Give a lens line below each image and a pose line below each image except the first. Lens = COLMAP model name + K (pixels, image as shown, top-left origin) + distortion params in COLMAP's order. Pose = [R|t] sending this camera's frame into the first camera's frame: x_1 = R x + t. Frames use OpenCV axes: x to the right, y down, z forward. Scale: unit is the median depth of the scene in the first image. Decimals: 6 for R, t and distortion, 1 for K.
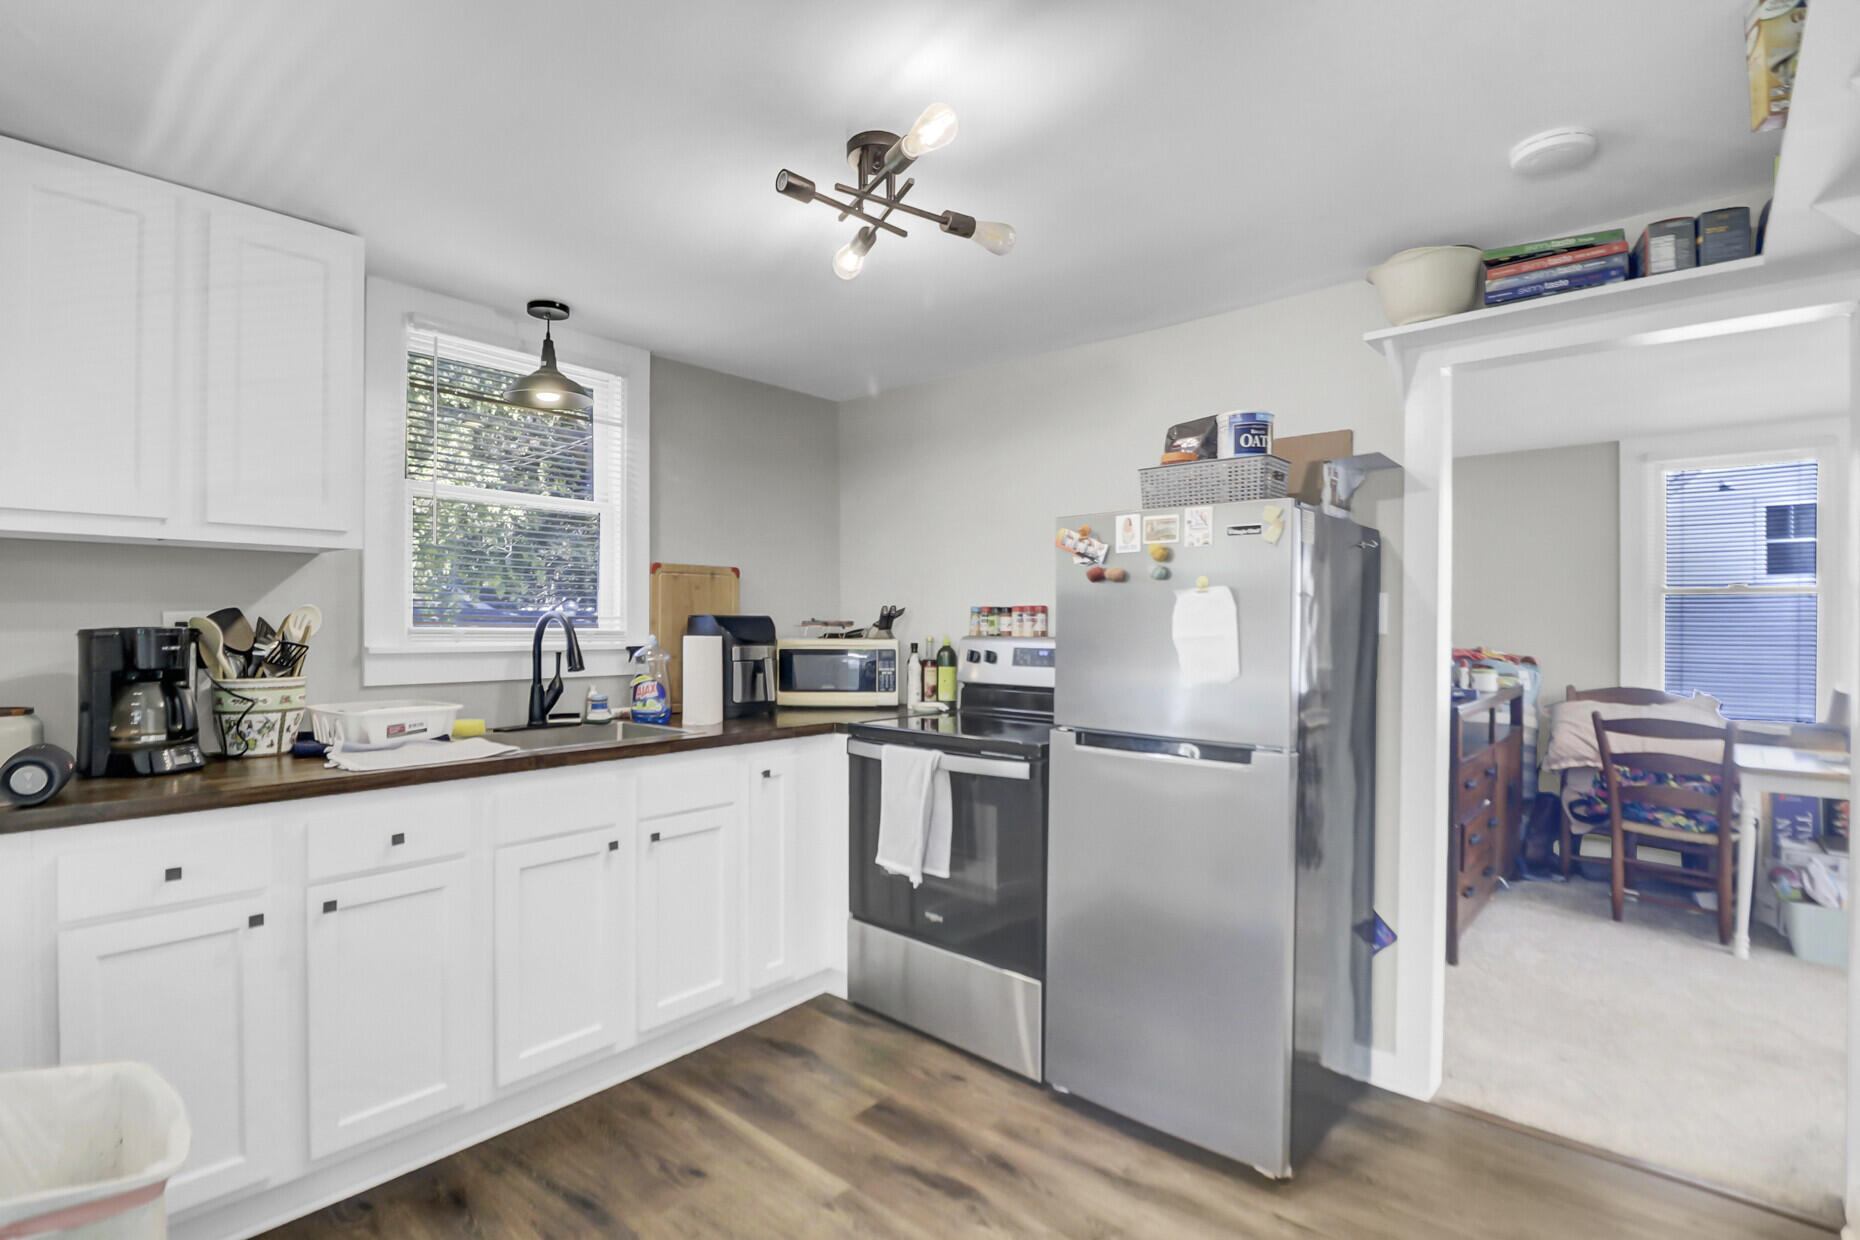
lens RADIAL K [[878.3, 0, 920.5], [0, 878.3, 625.9], [0, 0, 1]] dist [-0.010708, -0.008372]
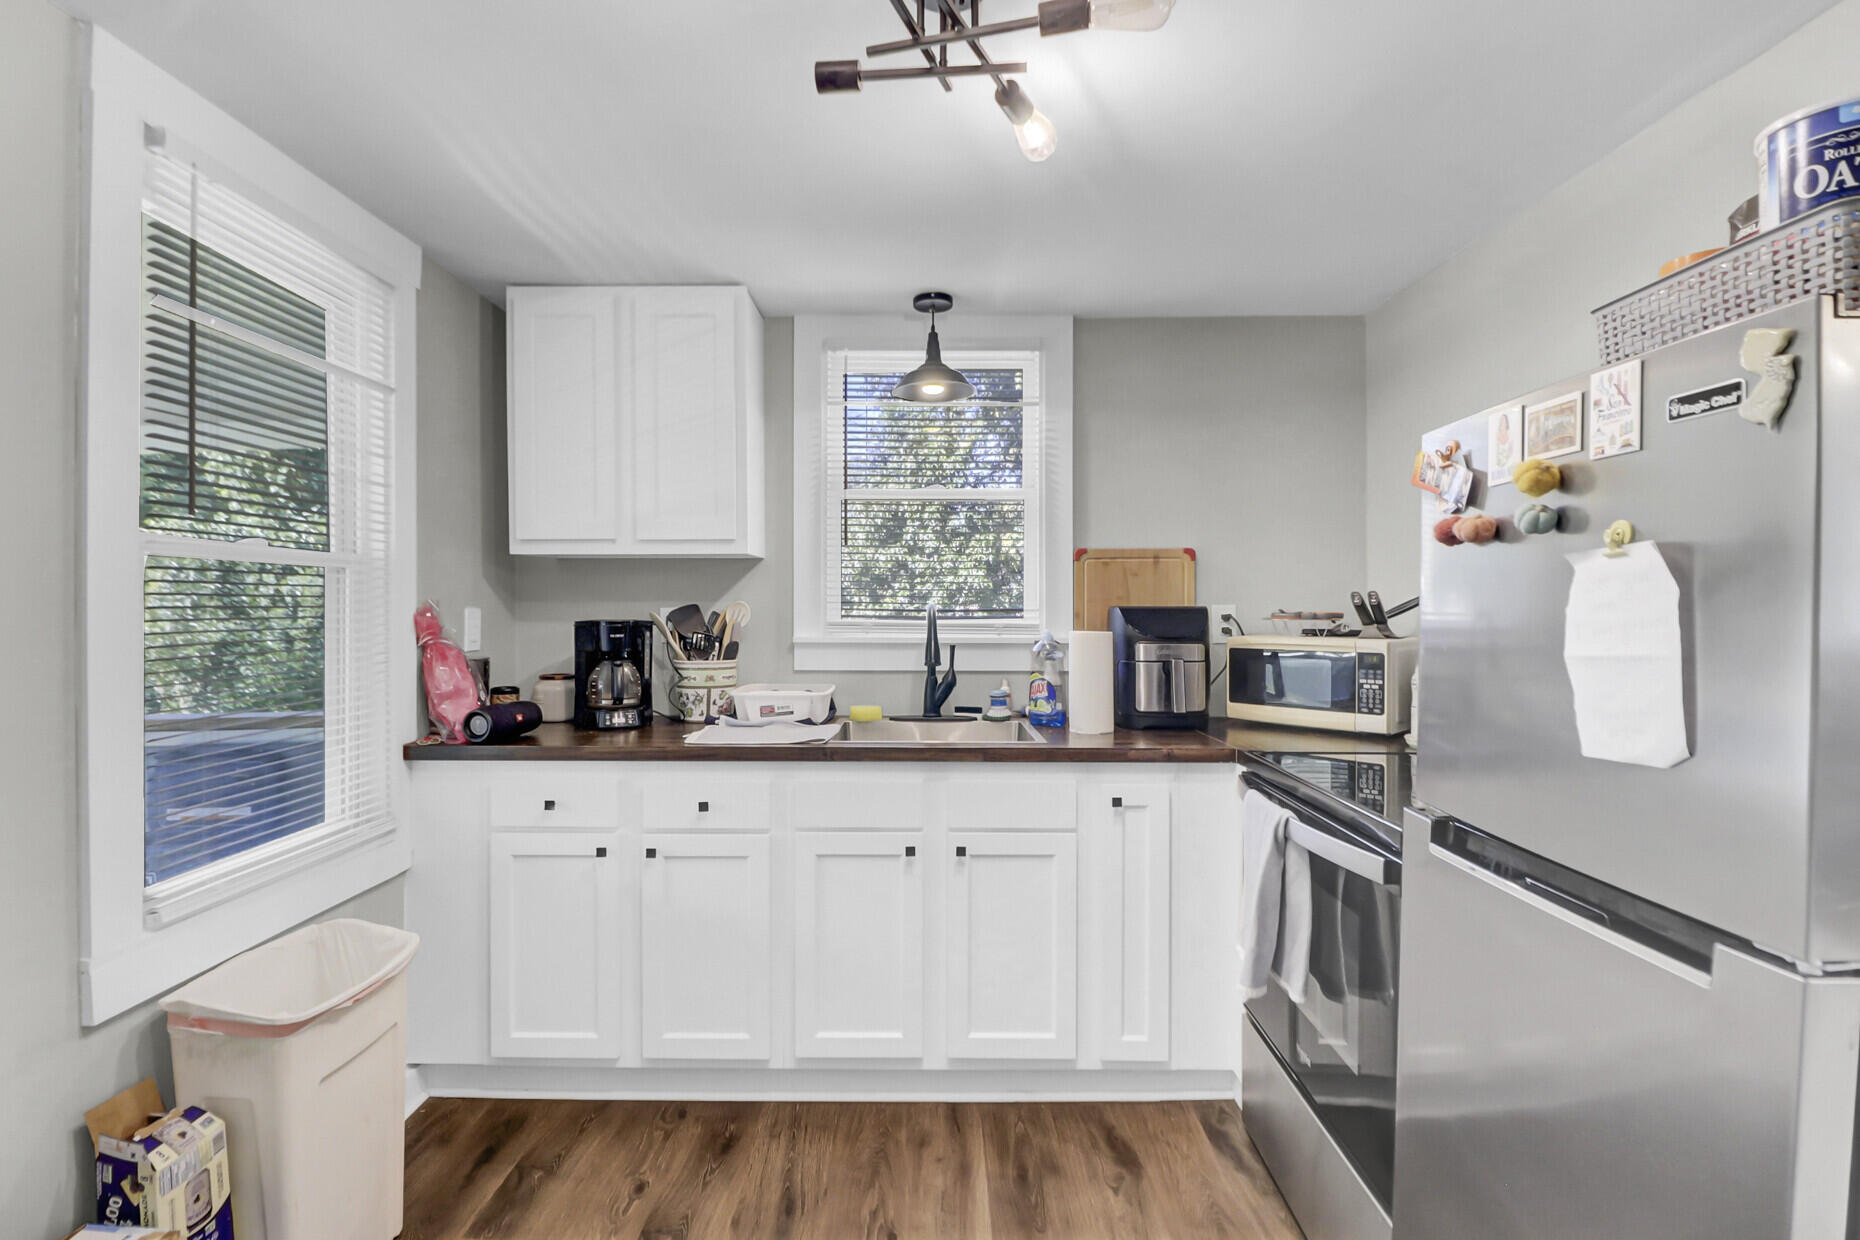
lens RADIAL K [[878.3, 0, 925.4], [0, 878.3, 619.6], [0, 0, 1]] dist [-0.010708, -0.008372]
pose [[0.647605, 0.006726, -0.761946, 0.363555], [-0.000162, 0.999962, 0.008689, -0.008521], [0.761976, -0.005504, 0.647582, 0.376469]]
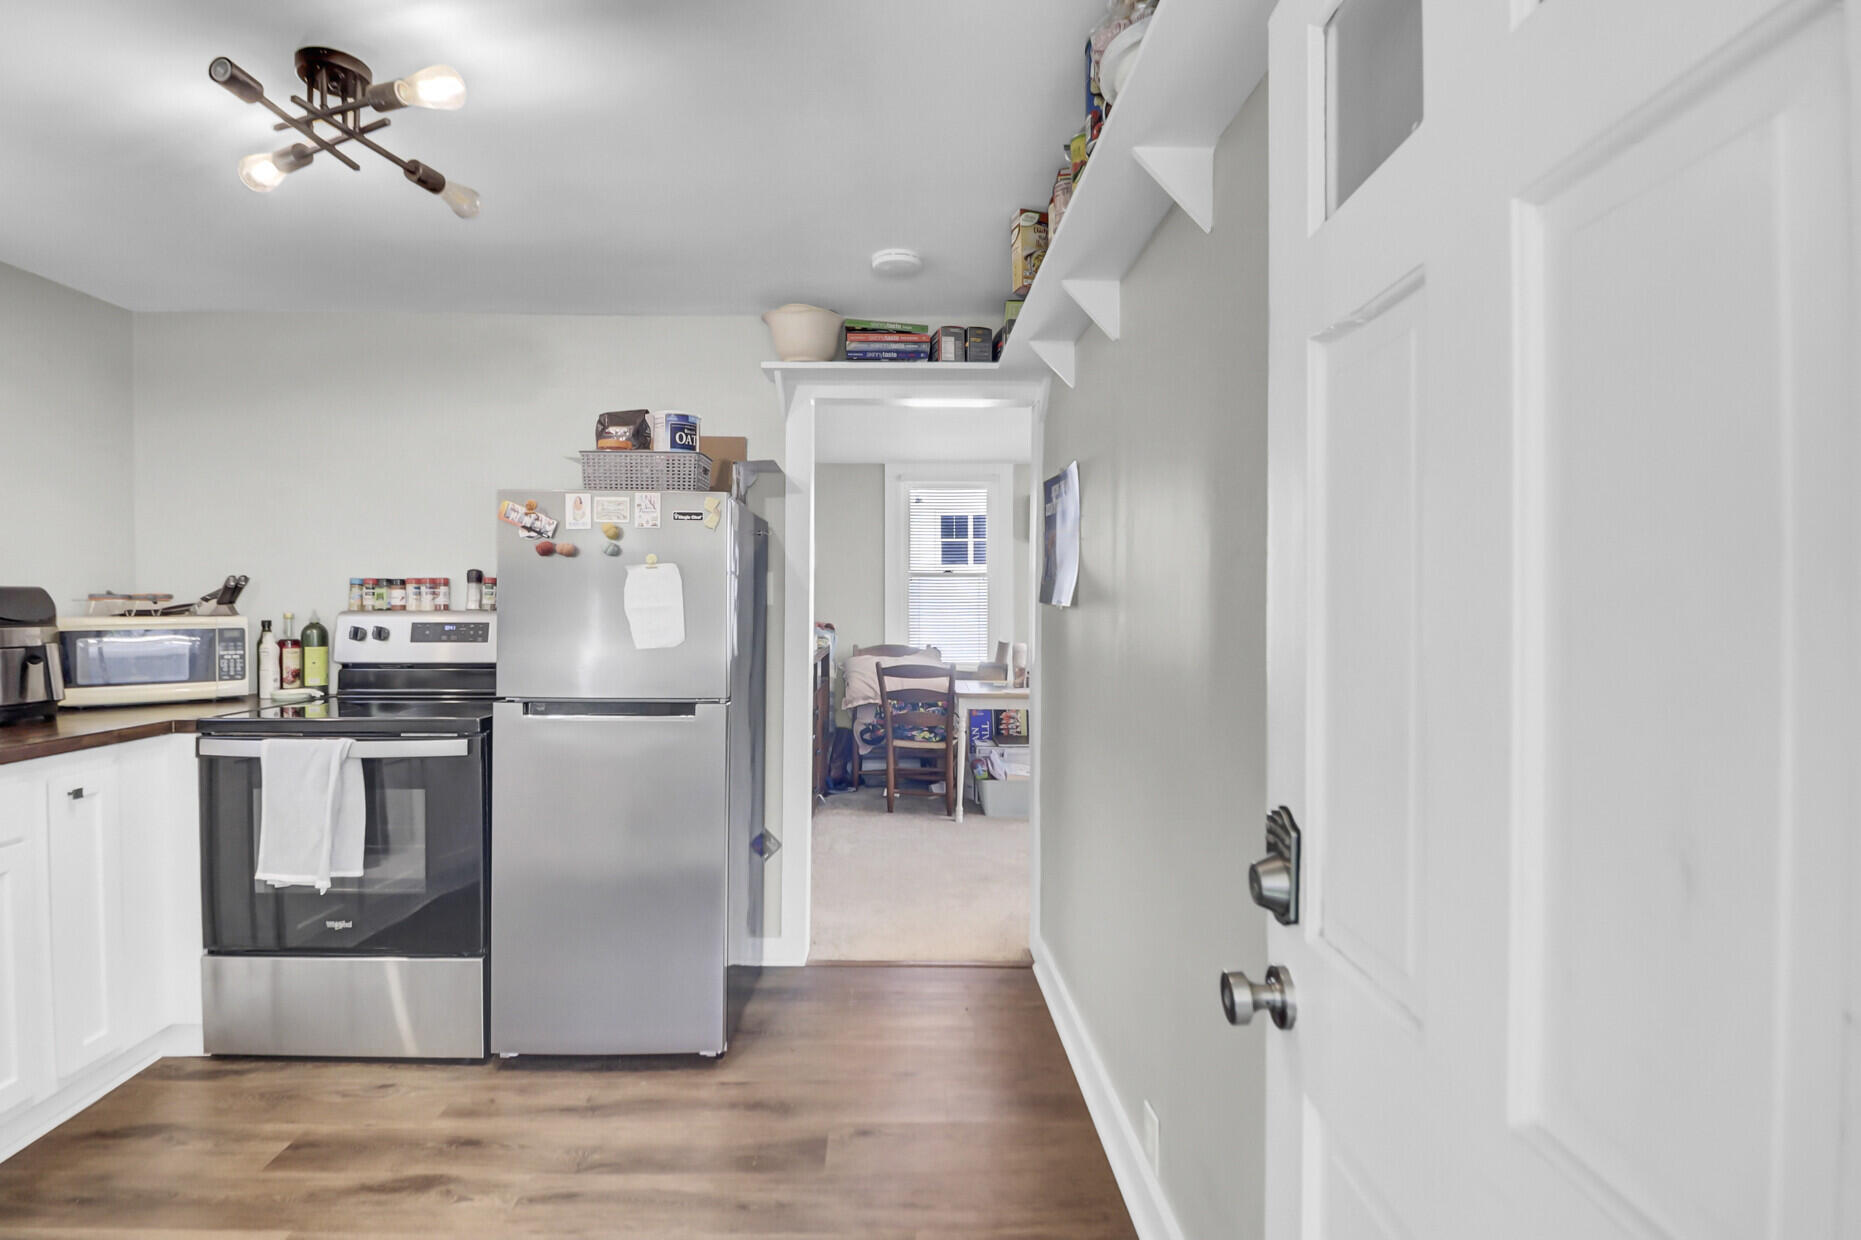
lens RADIAL K [[849.1, 0, 941.2], [0, 849.1, 620.0], [0, 0, 1]] dist [-0.031866, -0.000108]
pose [[0.714979, -0.018115, 0.698911, -0.142584], [0.002255, 0.999719, 0.023604, 0.002565], [-0.699142, -0.015300, 0.714819, -0.034549]]
